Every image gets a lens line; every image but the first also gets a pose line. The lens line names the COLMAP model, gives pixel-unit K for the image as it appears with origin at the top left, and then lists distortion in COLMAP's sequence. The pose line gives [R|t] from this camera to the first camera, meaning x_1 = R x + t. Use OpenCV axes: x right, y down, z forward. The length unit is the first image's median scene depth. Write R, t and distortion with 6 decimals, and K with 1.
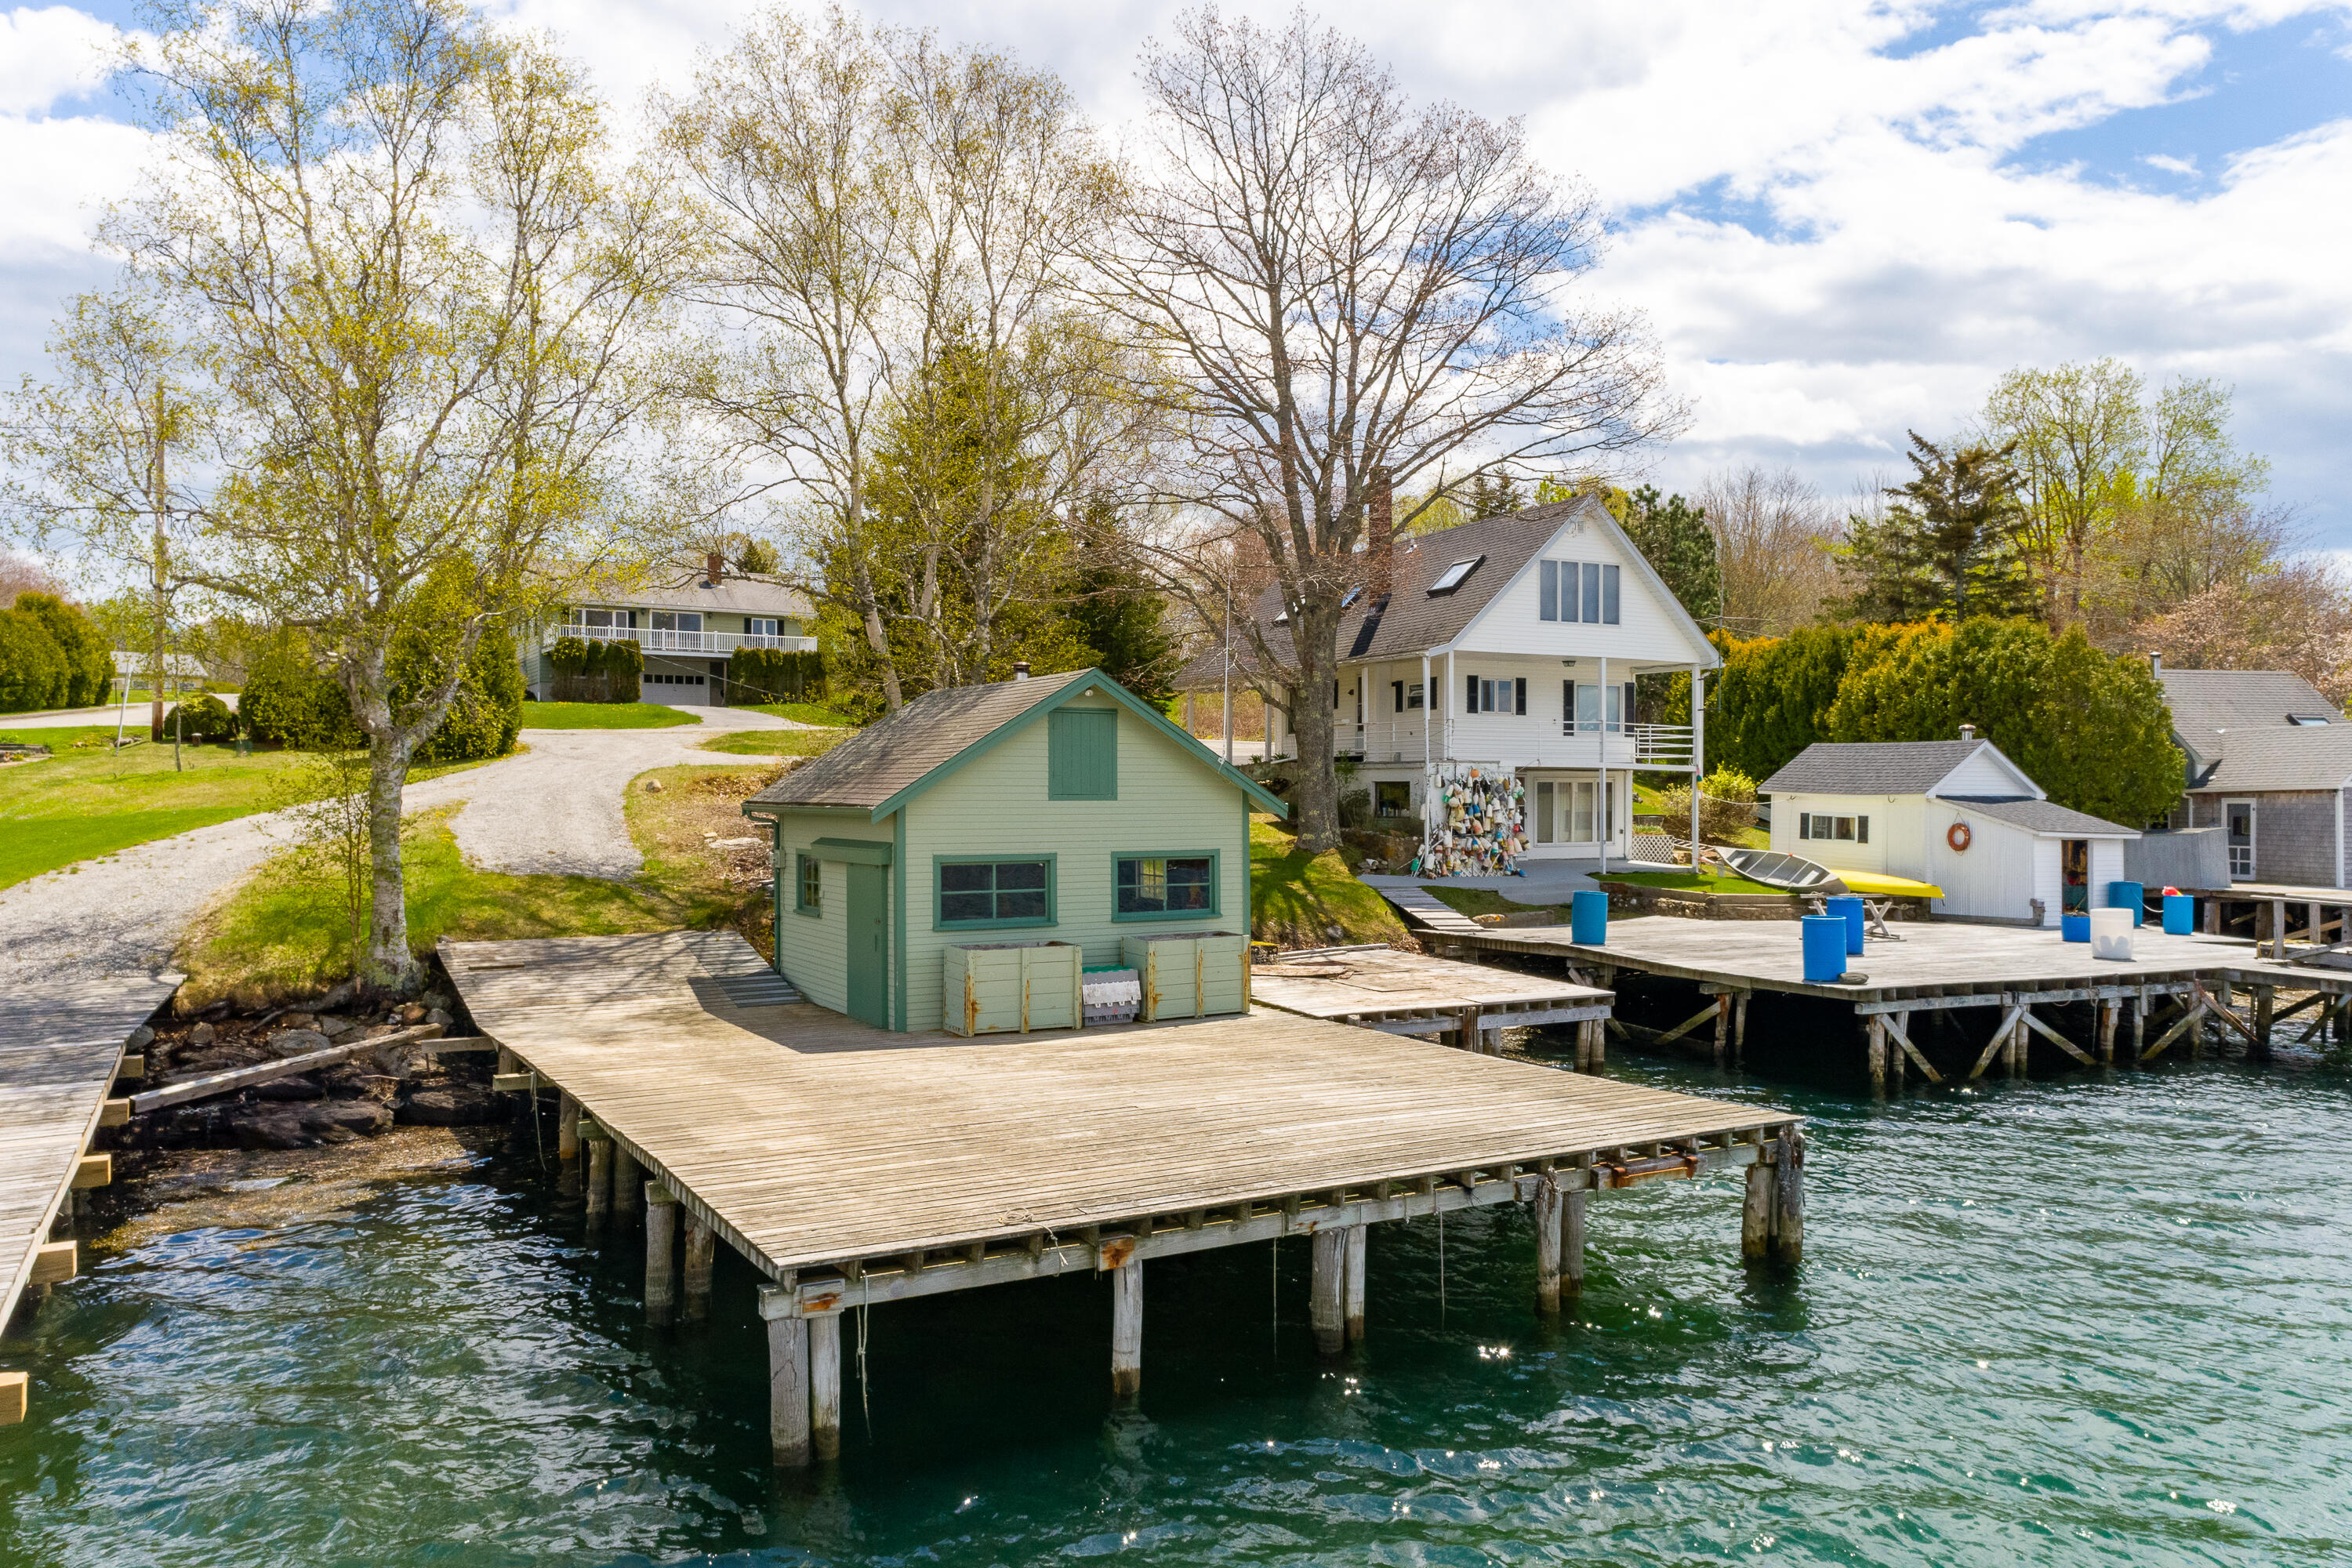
lens RADIAL K [[1582.5, 0, 1176.0], [0, 1582.5, 784.0], [0, 0, 1]] dist [0.028611, 0.006396]
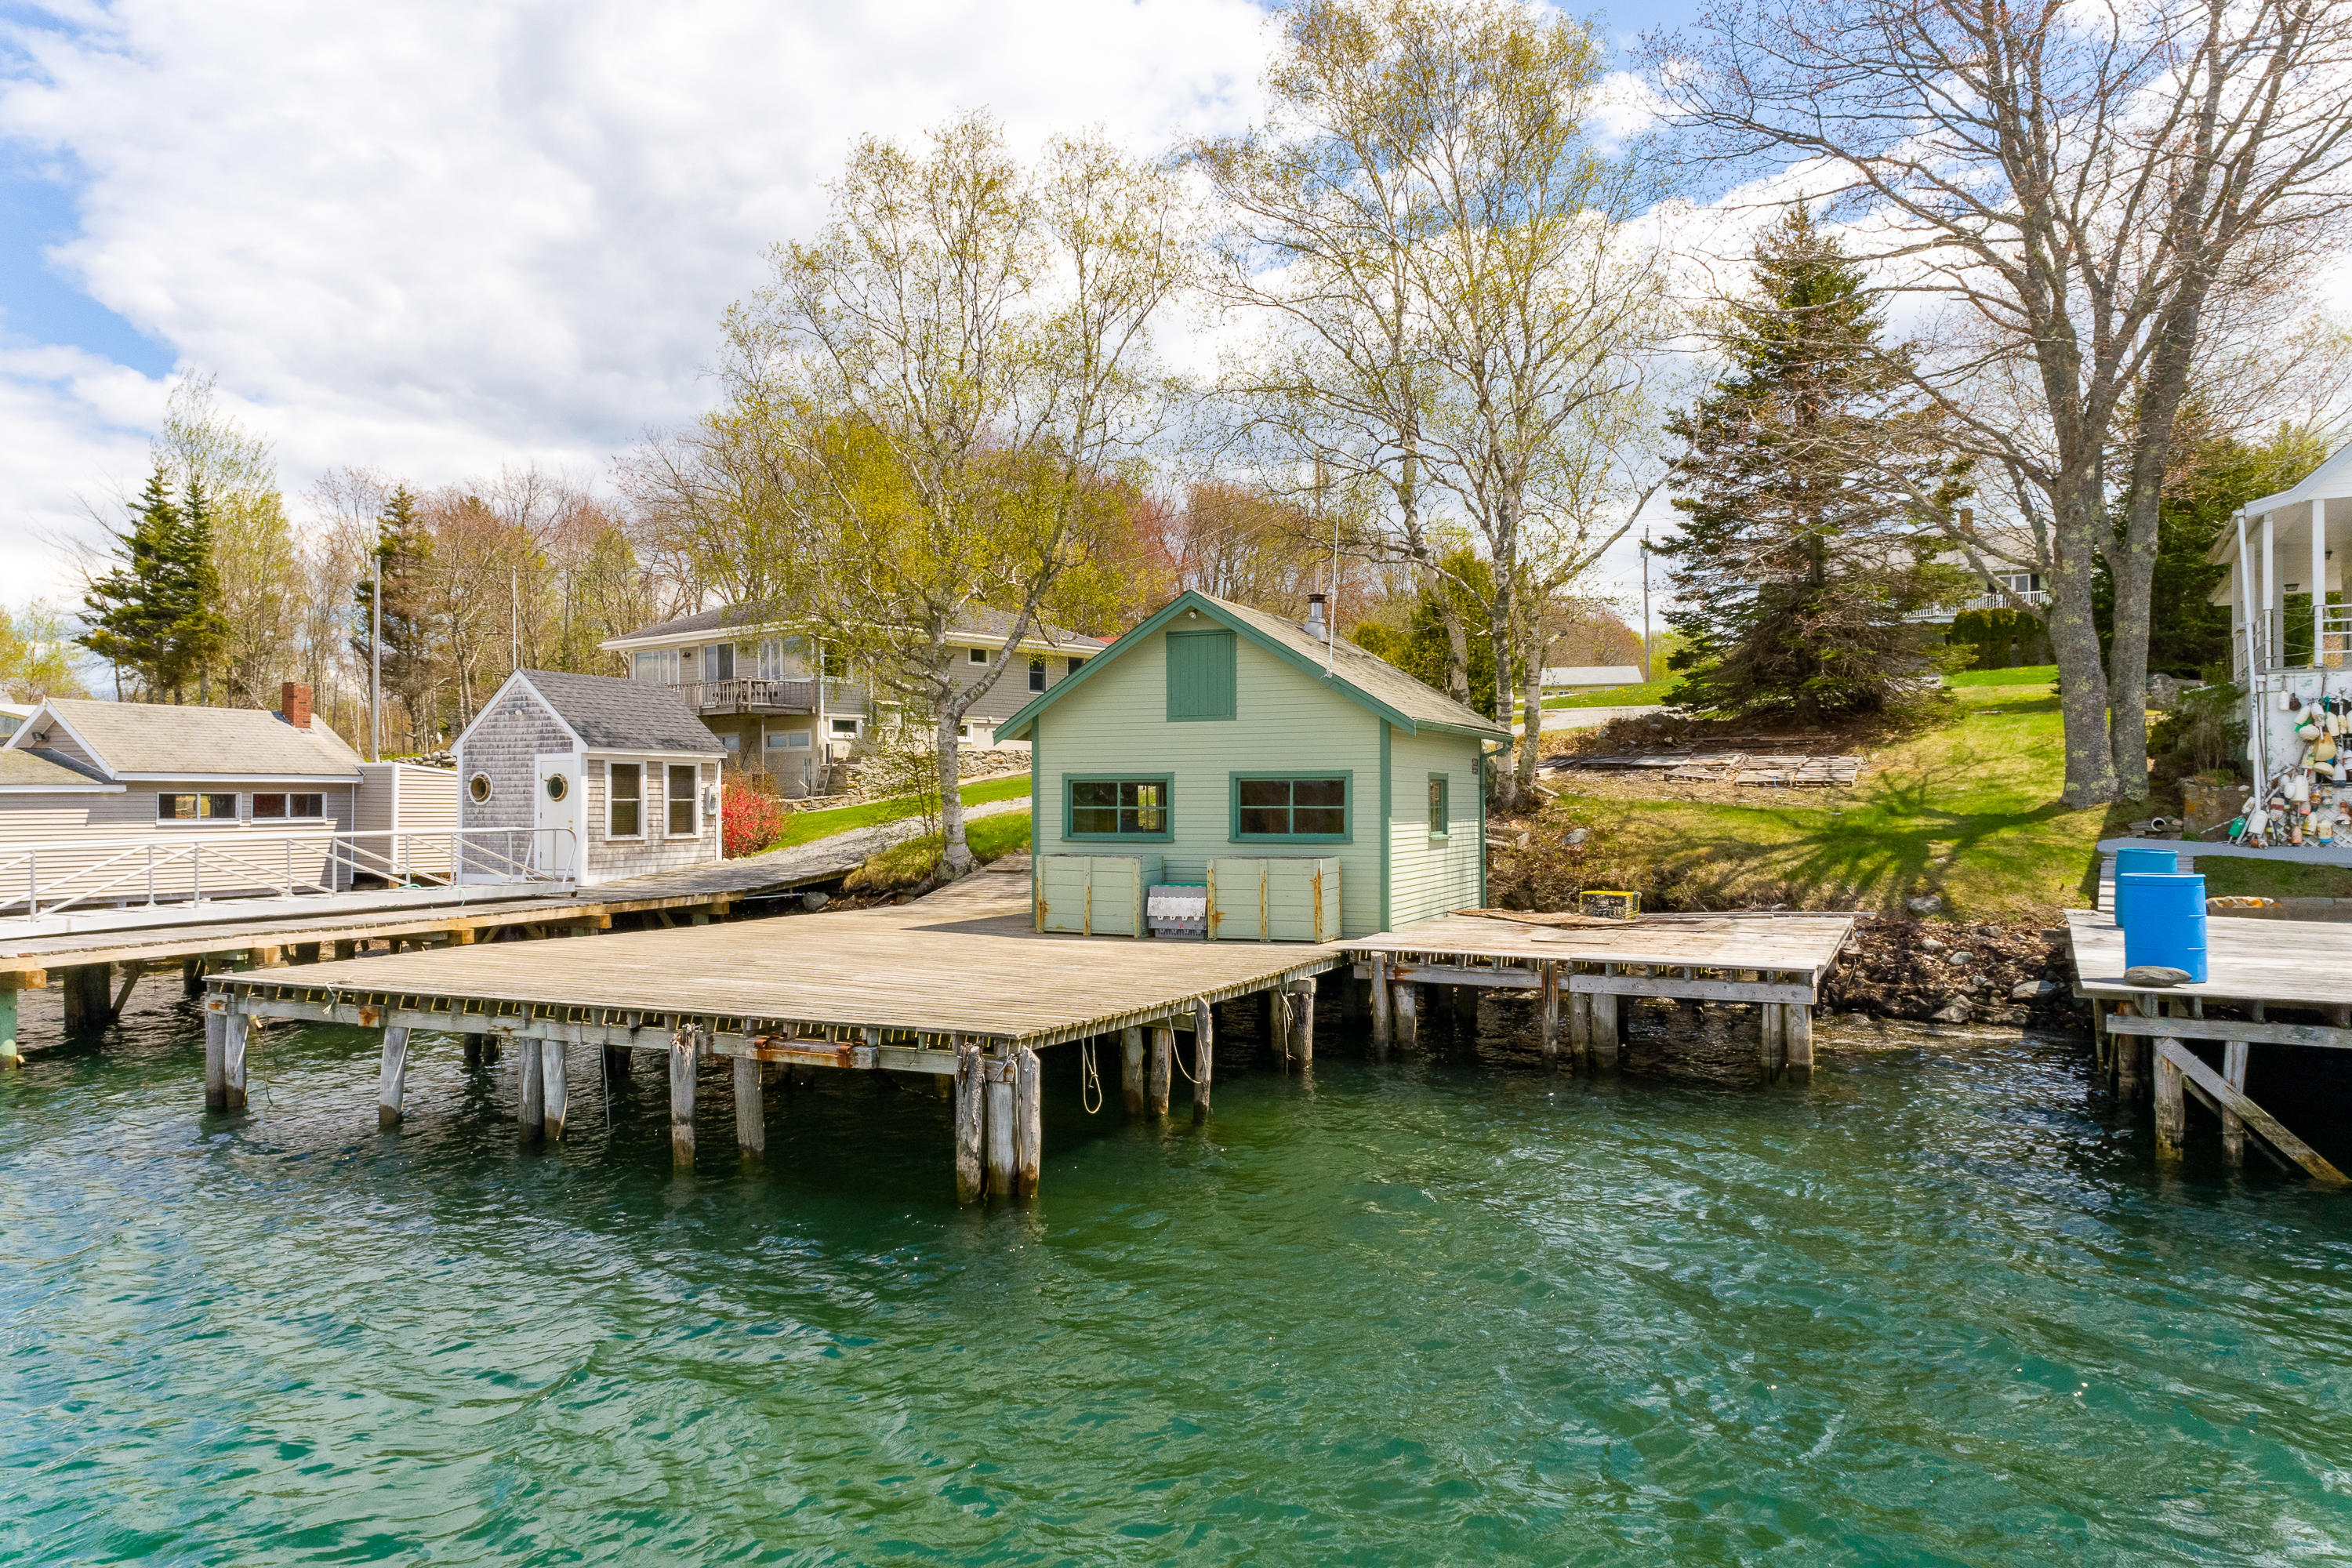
lens RADIAL K [[1582.5, 0, 1176.0], [0, 1582.5, 784.0], [0, 0, 1]] dist [0.028611, 0.006396]
pose [[0.575174, -0.009639, -0.817975, 0.643069], [0.007580, 0.999950, -0.006453, 0.048156], [0.817996, -0.002488, 0.575218, 0.338058]]
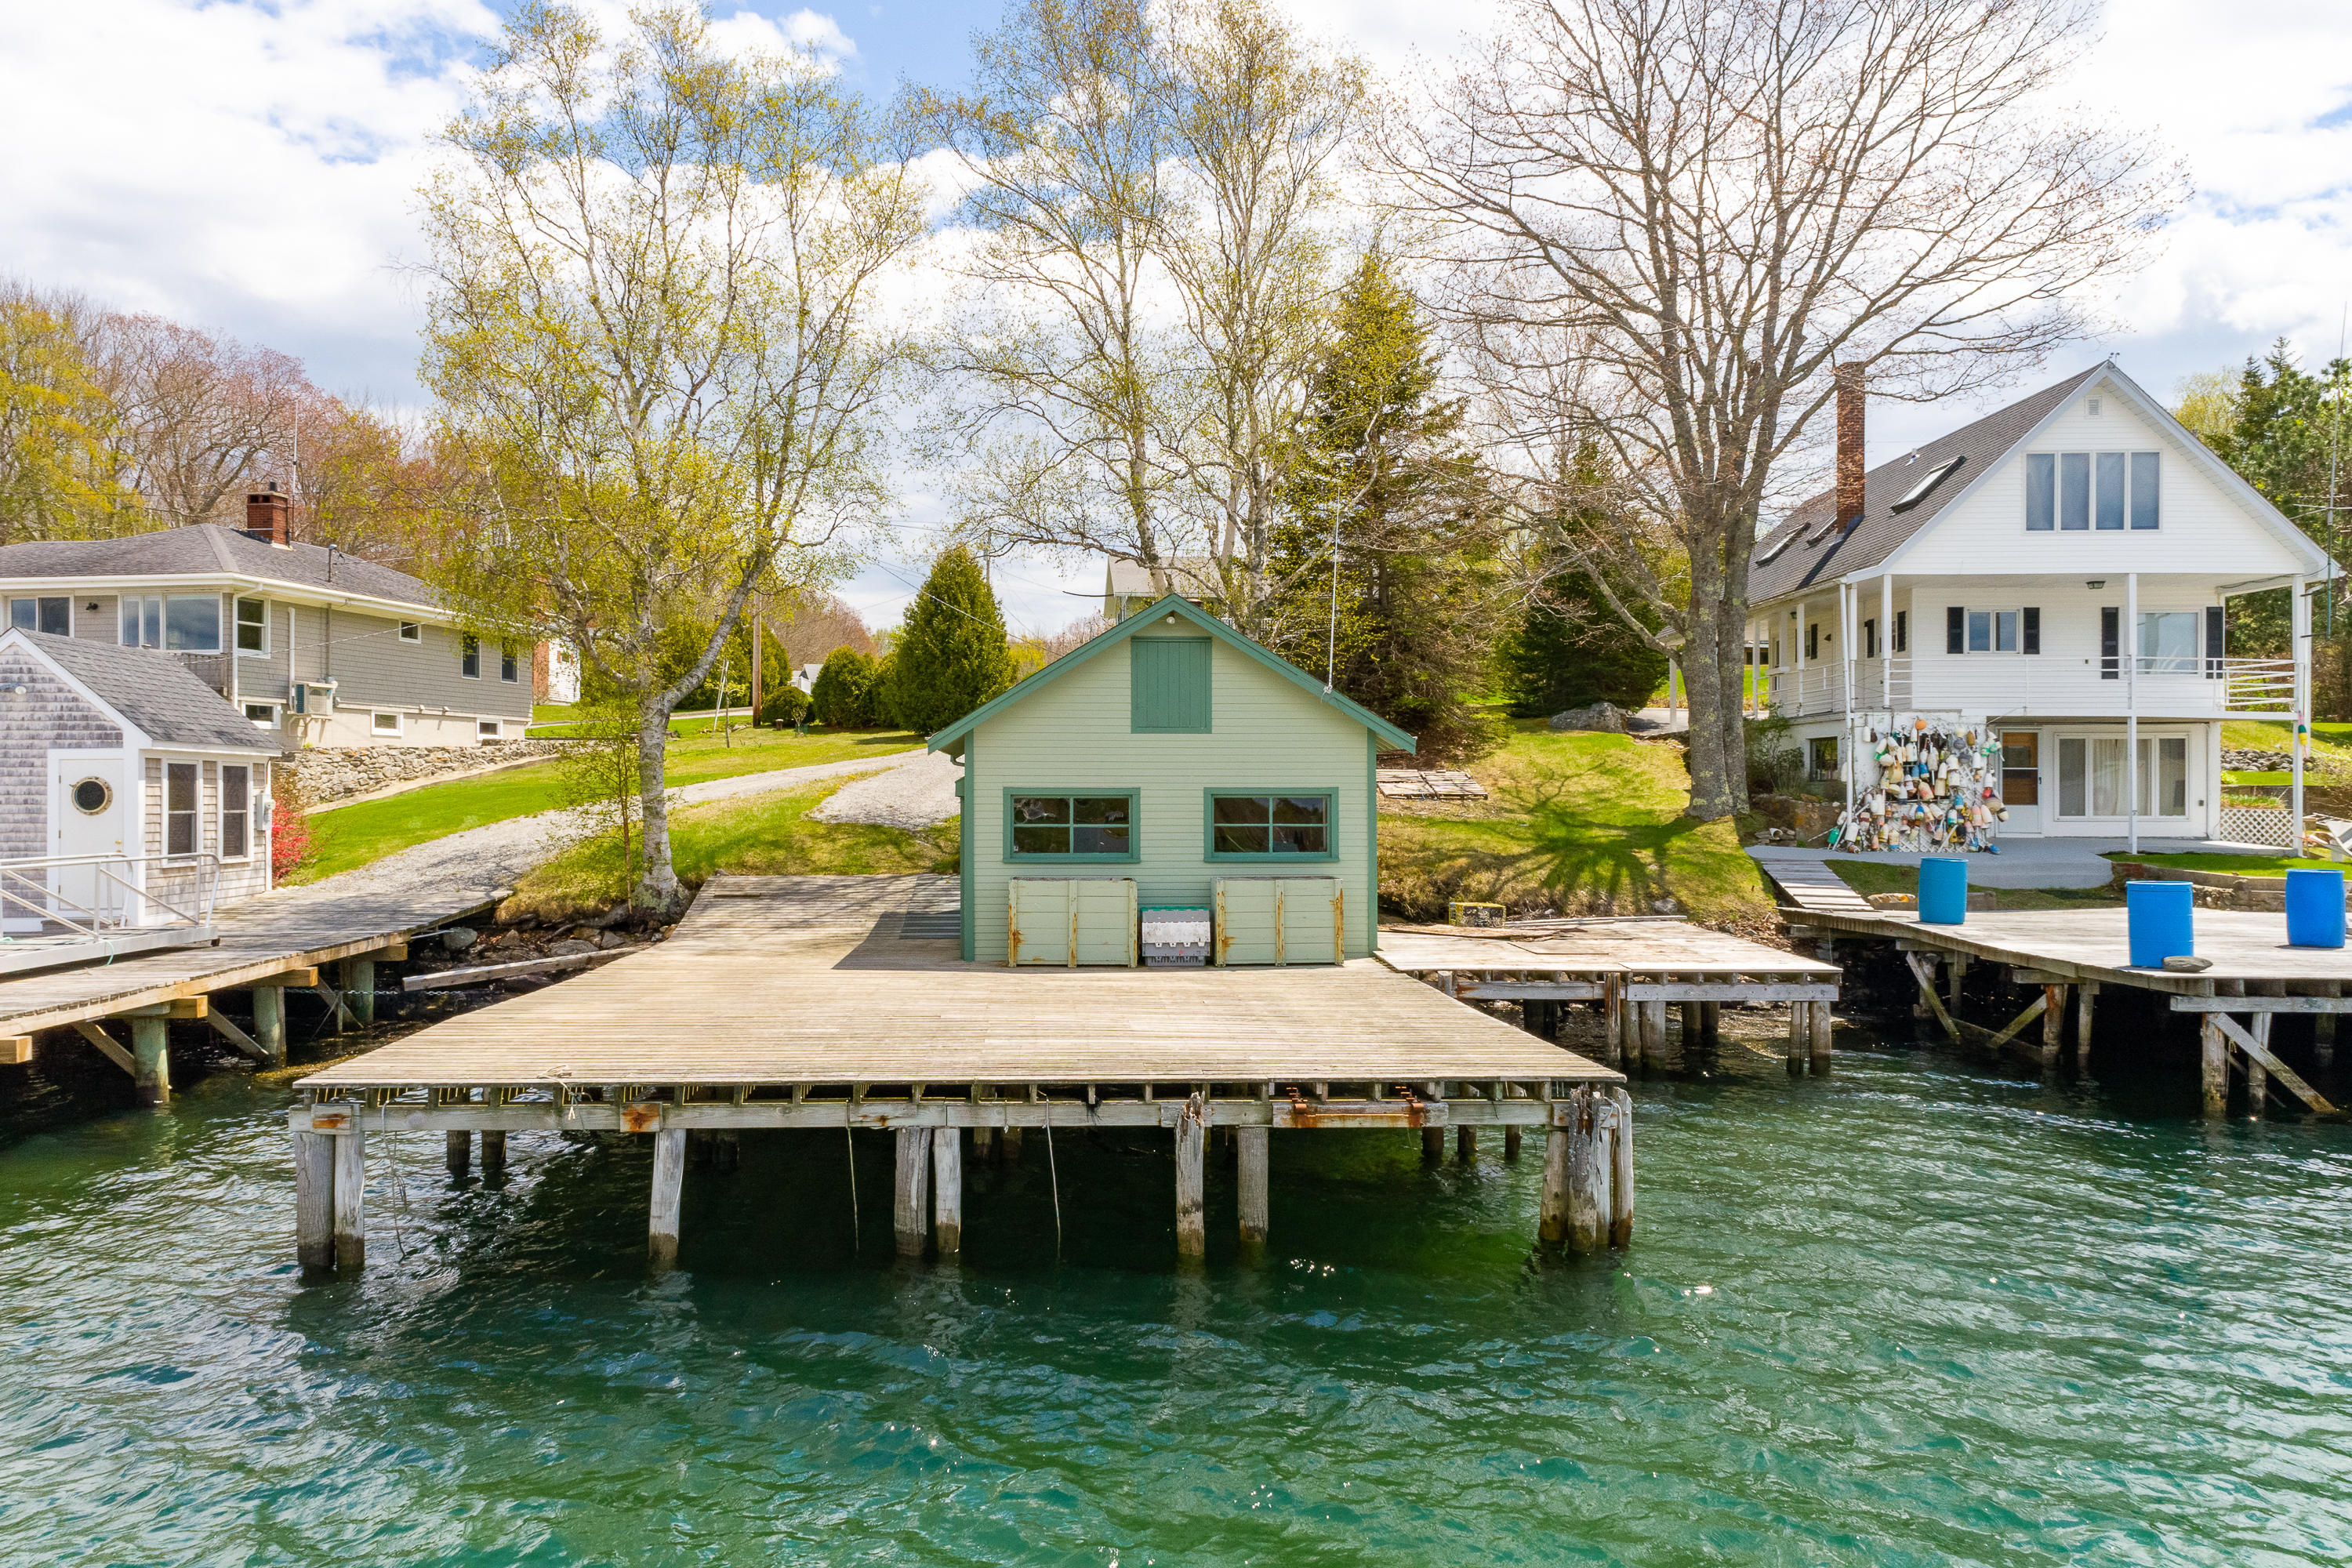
lens RADIAL K [[1658.9, 0, 1140.8], [0, 1658.9, 784.2], [0, 0, 1]] dist [0.029478, 0.005883]
pose [[0.891405, -0.003225, -0.453196, 0.318885], [0.001953, 0.999993, -0.003274, 0.037319], [0.453203, 0.002034, 0.891405, 0.083052]]
